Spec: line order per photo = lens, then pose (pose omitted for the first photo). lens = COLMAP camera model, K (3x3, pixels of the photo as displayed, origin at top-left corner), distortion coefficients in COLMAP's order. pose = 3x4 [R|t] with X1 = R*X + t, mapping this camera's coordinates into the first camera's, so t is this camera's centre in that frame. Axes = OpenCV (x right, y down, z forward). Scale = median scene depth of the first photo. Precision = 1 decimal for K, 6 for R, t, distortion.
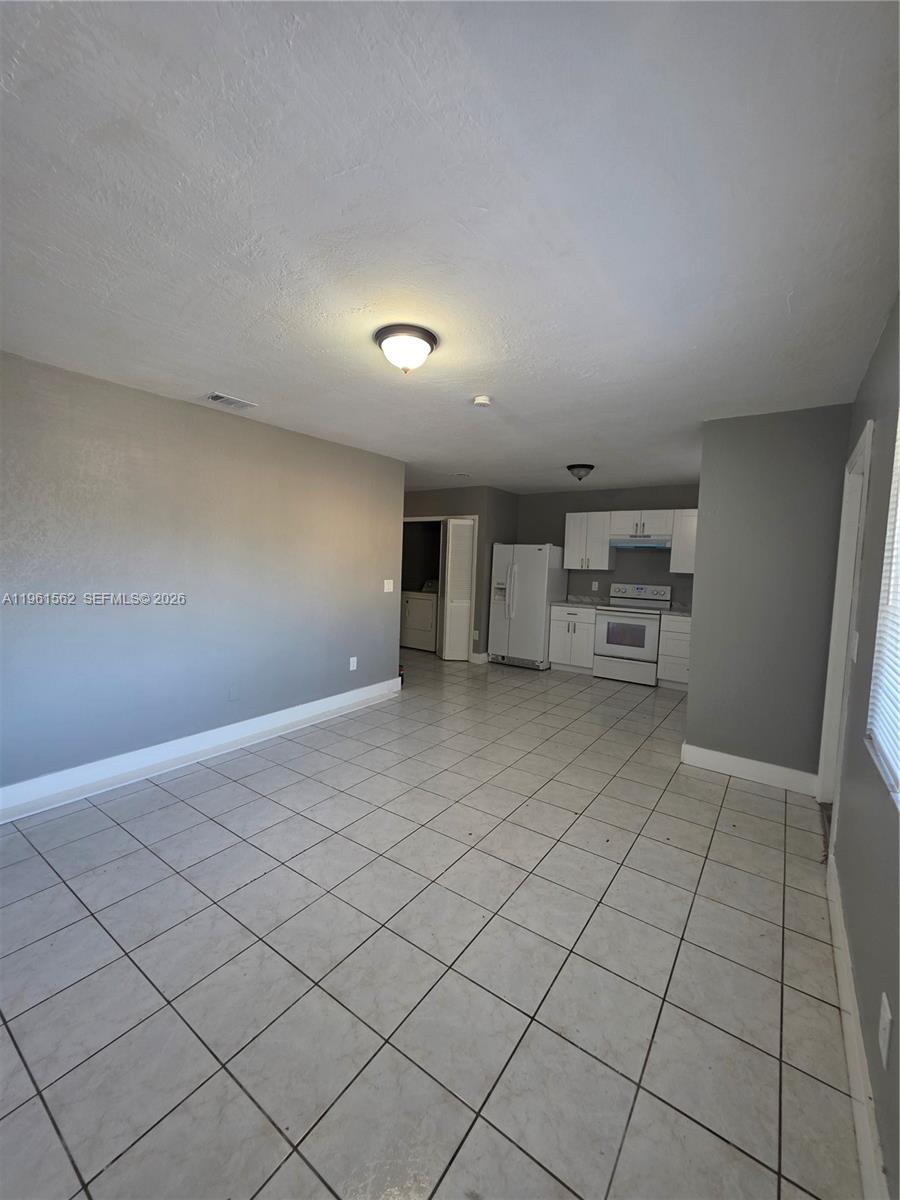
lens RADIAL K [[479.6, 0, 456.3], [0, 479.6, 599.5], [0, 0, 1]] dist [0.002967, 0.000098]
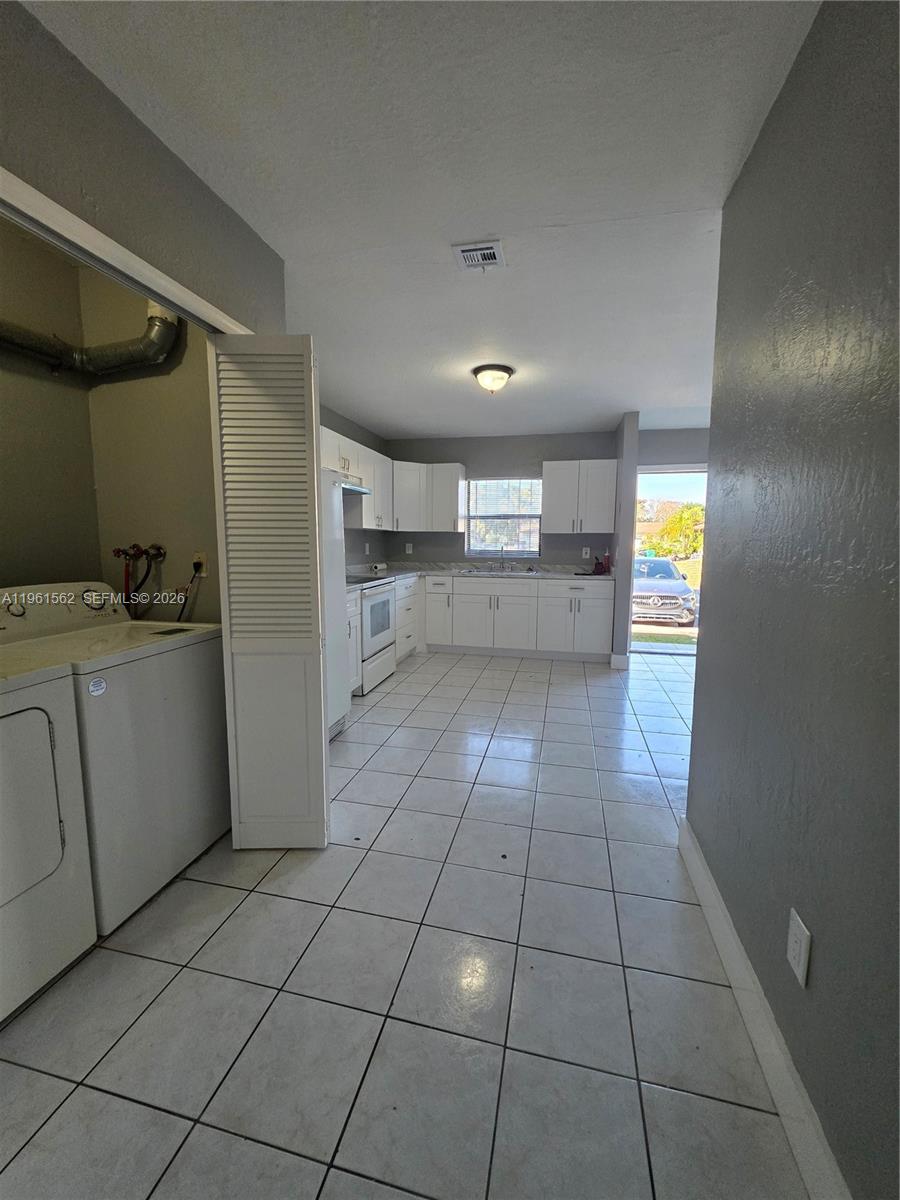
lens RADIAL K [[481.4, 0, 454.8], [0, 481.4, 594.9], [0, 0, 1]] dist [0.003230, -0.000215]
pose [[-0.375640, -0.141443, 0.915909, -0.310432], [0.055399, 0.983091, 0.174539, -0.071722], [-0.925109, 0.116304, -0.361452, 1.070157]]
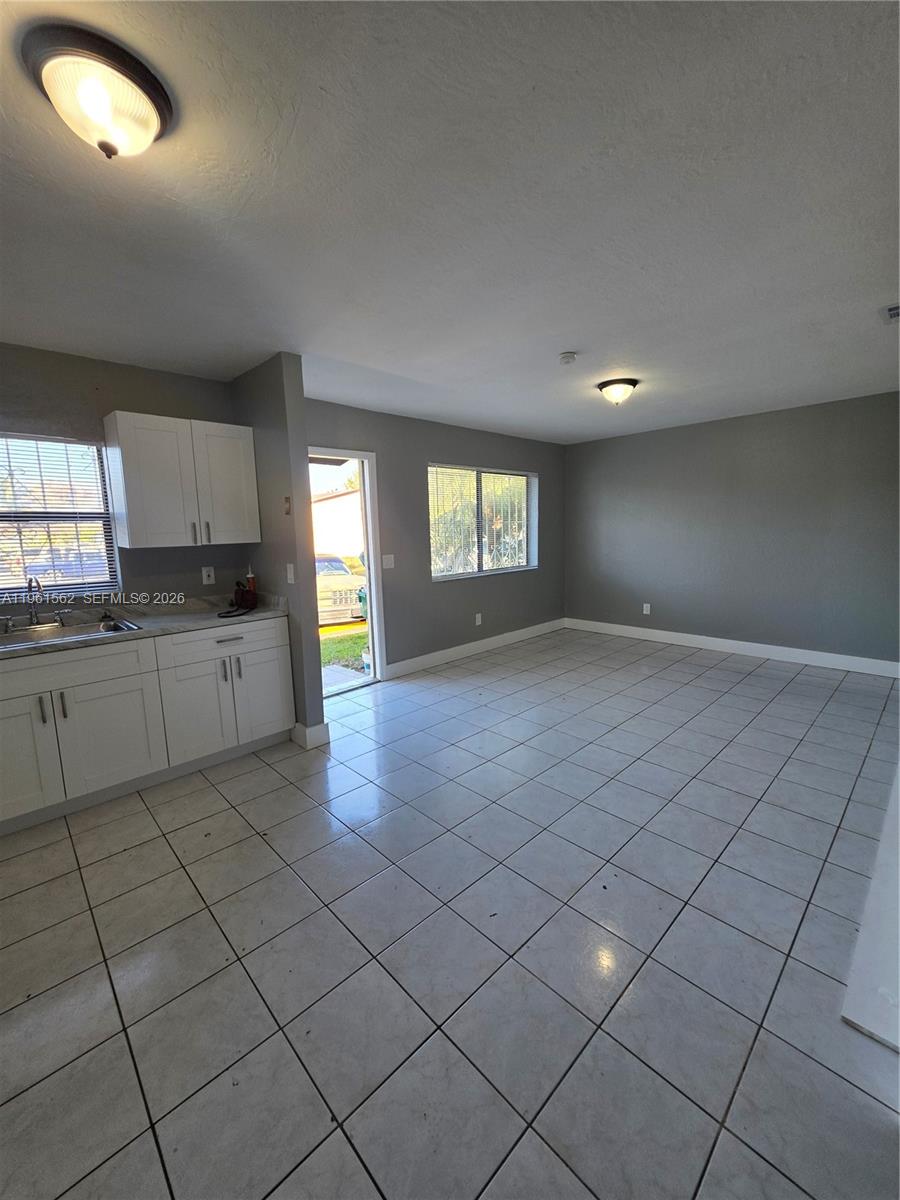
lens RADIAL K [[481.4, 0, 454.8], [0, 481.4, 594.9], [0, 0, 1]] dist [0.003230, -0.000215]
pose [[-0.981882, -0.028750, 0.187299, 0.039477], [0.013062, 0.975804, 0.218255, -0.074343], [-0.189042, 0.216747, -0.957749, 0.993987]]
